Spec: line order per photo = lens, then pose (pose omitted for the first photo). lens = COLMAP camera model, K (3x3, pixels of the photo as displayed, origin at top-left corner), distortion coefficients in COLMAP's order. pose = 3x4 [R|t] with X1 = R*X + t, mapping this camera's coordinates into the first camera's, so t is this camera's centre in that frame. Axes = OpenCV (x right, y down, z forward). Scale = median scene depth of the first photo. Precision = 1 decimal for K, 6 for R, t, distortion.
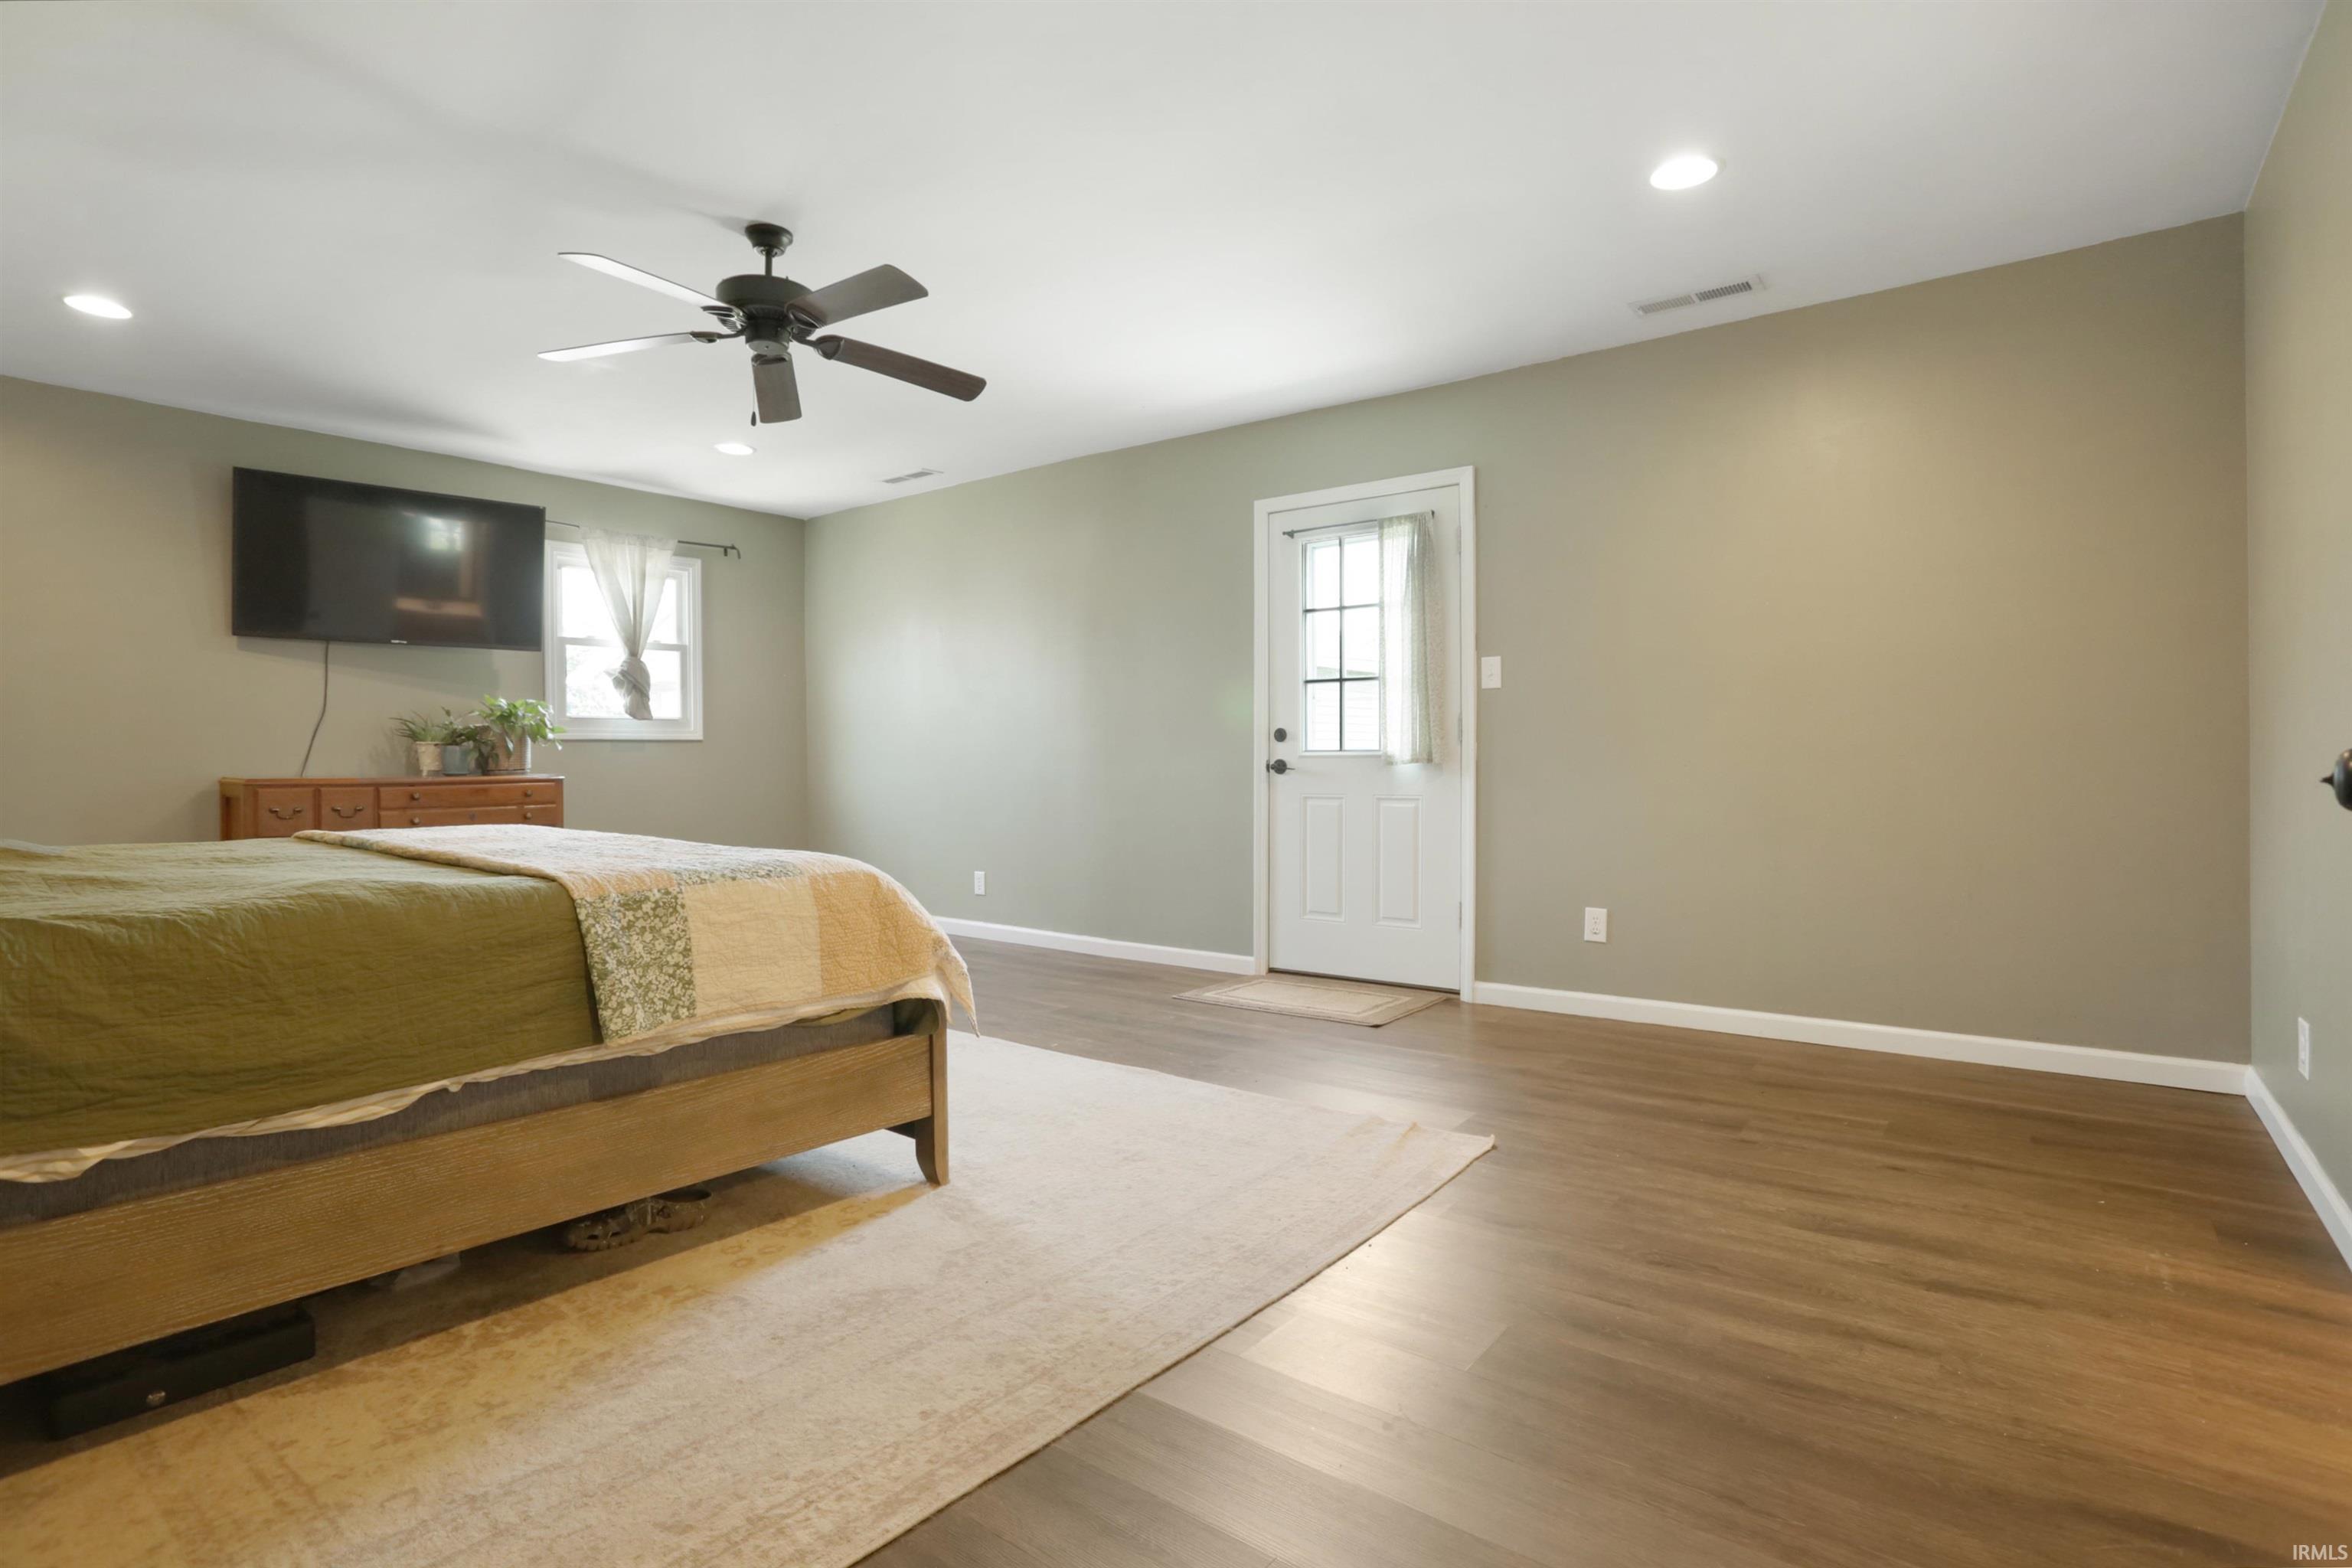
lens RADIAL K [[1163.6, 0, 1163.8], [0, 1163.6, 786.5], [0, 0, 1]] dist [-0.043077, 0.011389]
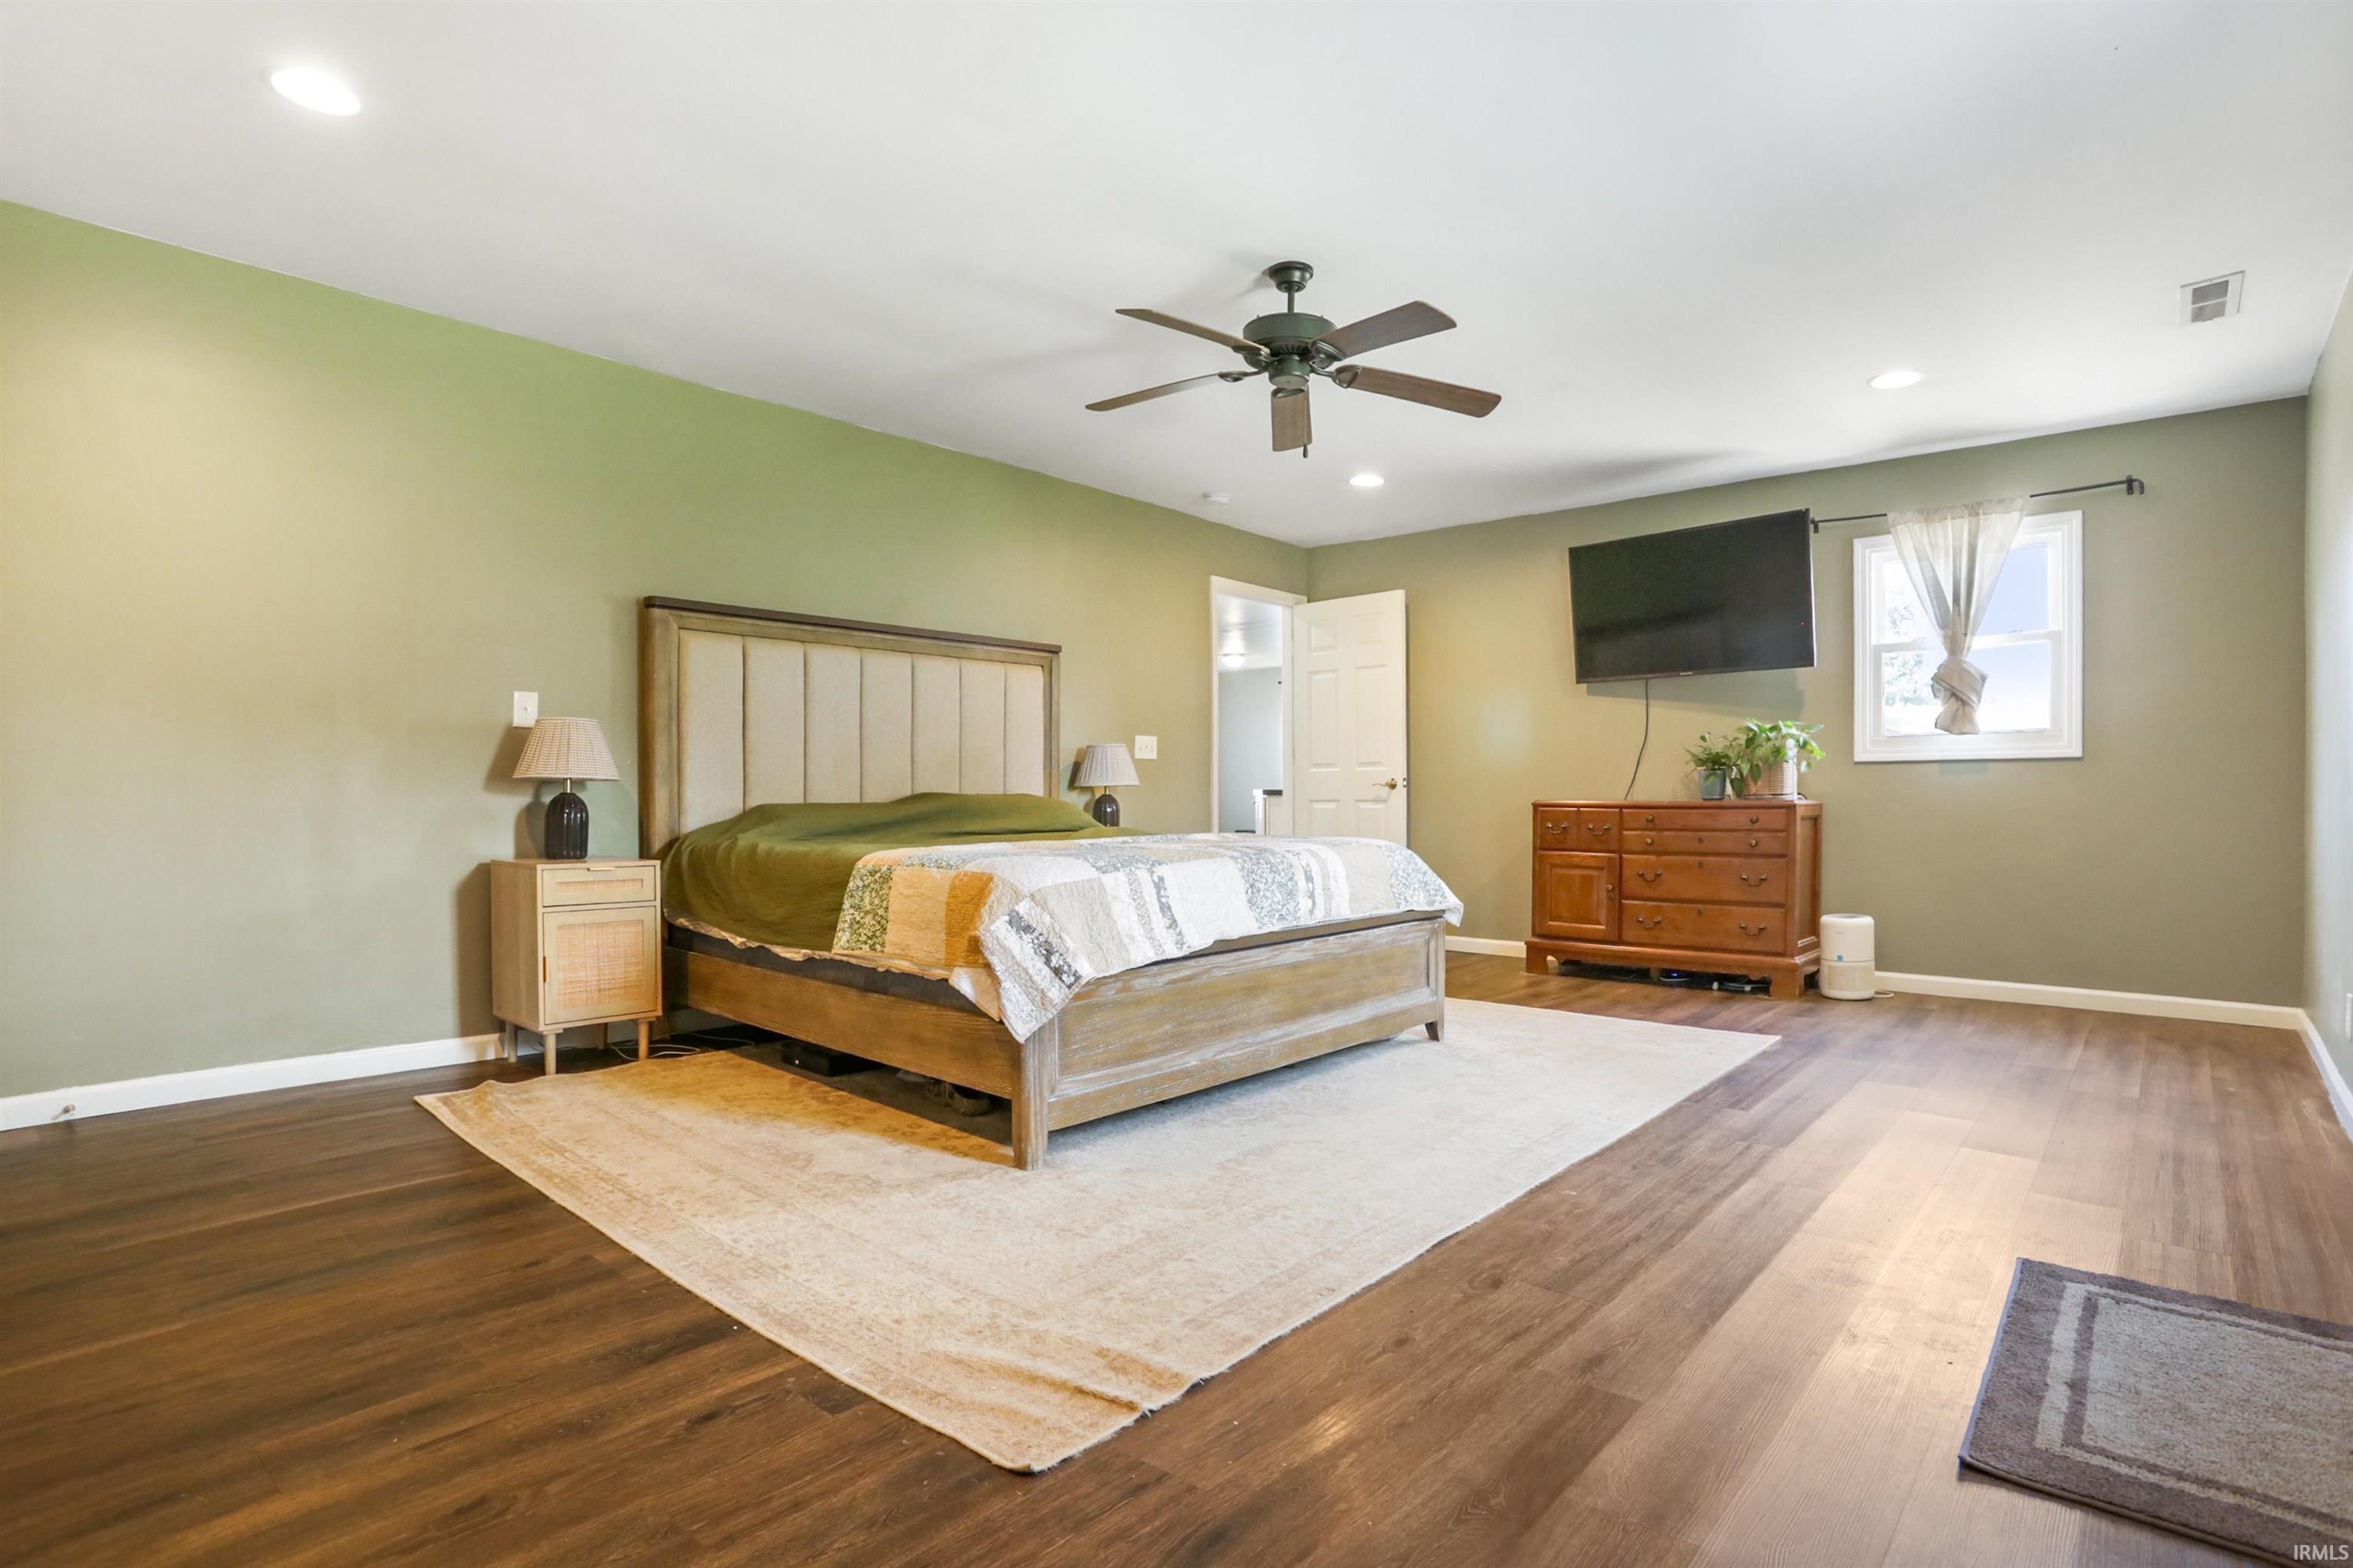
lens RADIAL K [[1164.1, 0, 1174.3], [0, 1164.1, 793.8], [0, 0, 1]] dist [-0.043077, 0.011389]
pose [[-0.064916, -0.002795, -0.997887, 1.079474], [-0.018221, 0.999833, -0.001615, -0.013878], [0.997724, 0.018078, -0.064956, 1.456335]]
